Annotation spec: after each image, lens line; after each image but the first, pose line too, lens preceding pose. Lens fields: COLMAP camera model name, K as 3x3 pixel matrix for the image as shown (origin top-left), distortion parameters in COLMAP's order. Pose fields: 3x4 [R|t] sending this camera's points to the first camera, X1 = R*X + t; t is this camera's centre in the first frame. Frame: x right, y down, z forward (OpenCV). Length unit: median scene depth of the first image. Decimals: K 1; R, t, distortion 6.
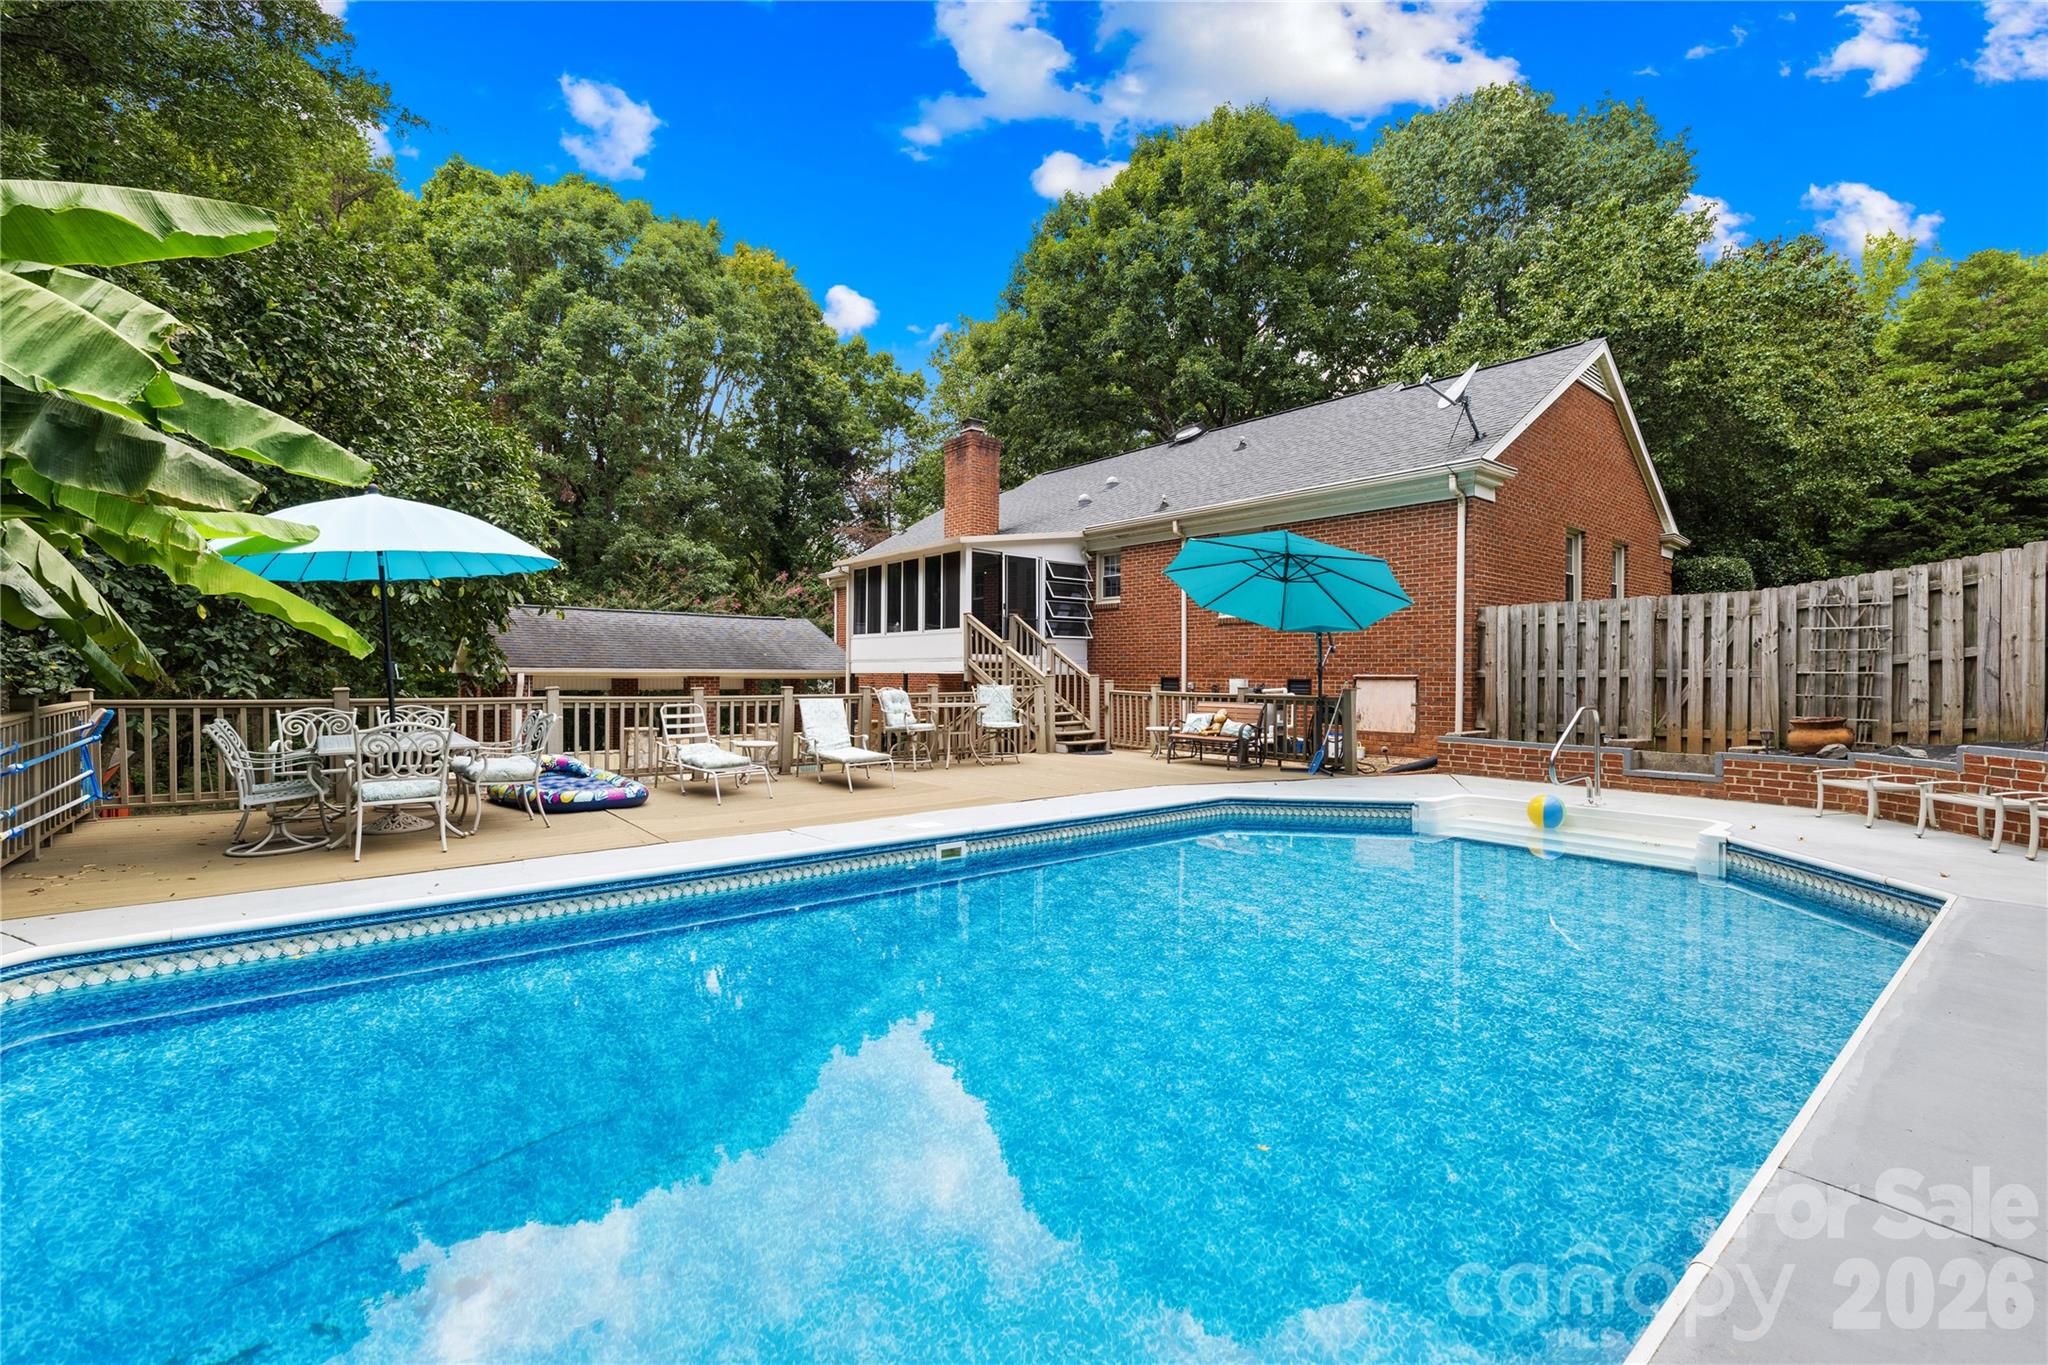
lens RADIAL K [[883.9, 0, 1018.5], [0, 883.9, 675.7], [0, 0, 1]] dist [-0.001281, -0.000445]
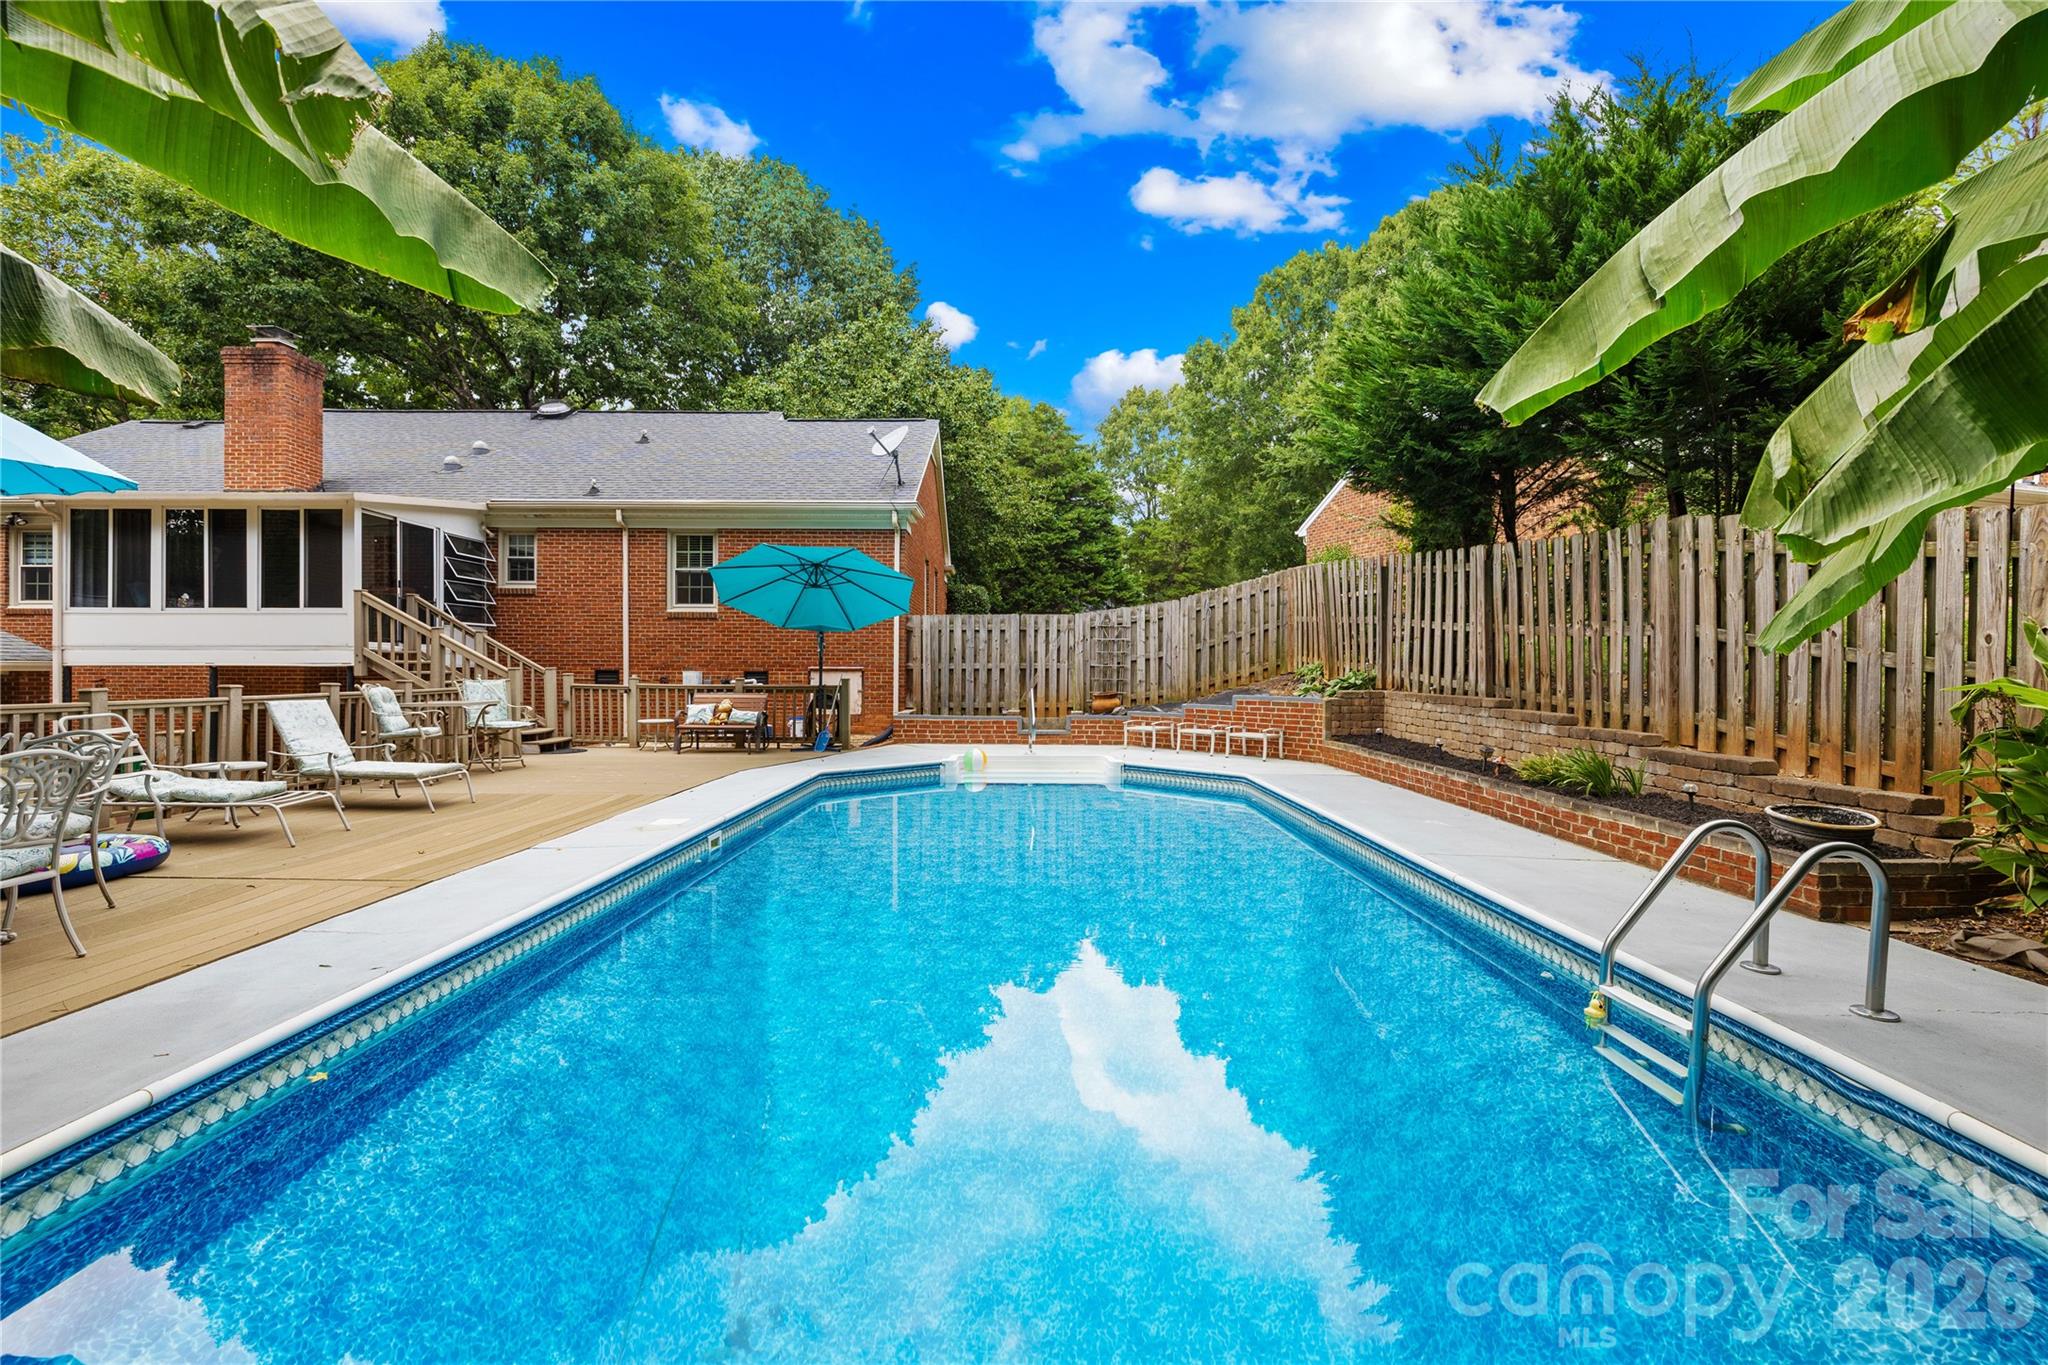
lens RADIAL K [[883.9, 0, 1023.4], [0, 883.9, 672.8], [0, 0, 1]] dist [-0.001281, -0.000445]
pose [[0.620879, -0.006485, 0.783880, -0.380634], [0.002181, 0.999976, 0.006545, -0.000493], [-0.783904, -0.002354, 0.620878, 0.053735]]
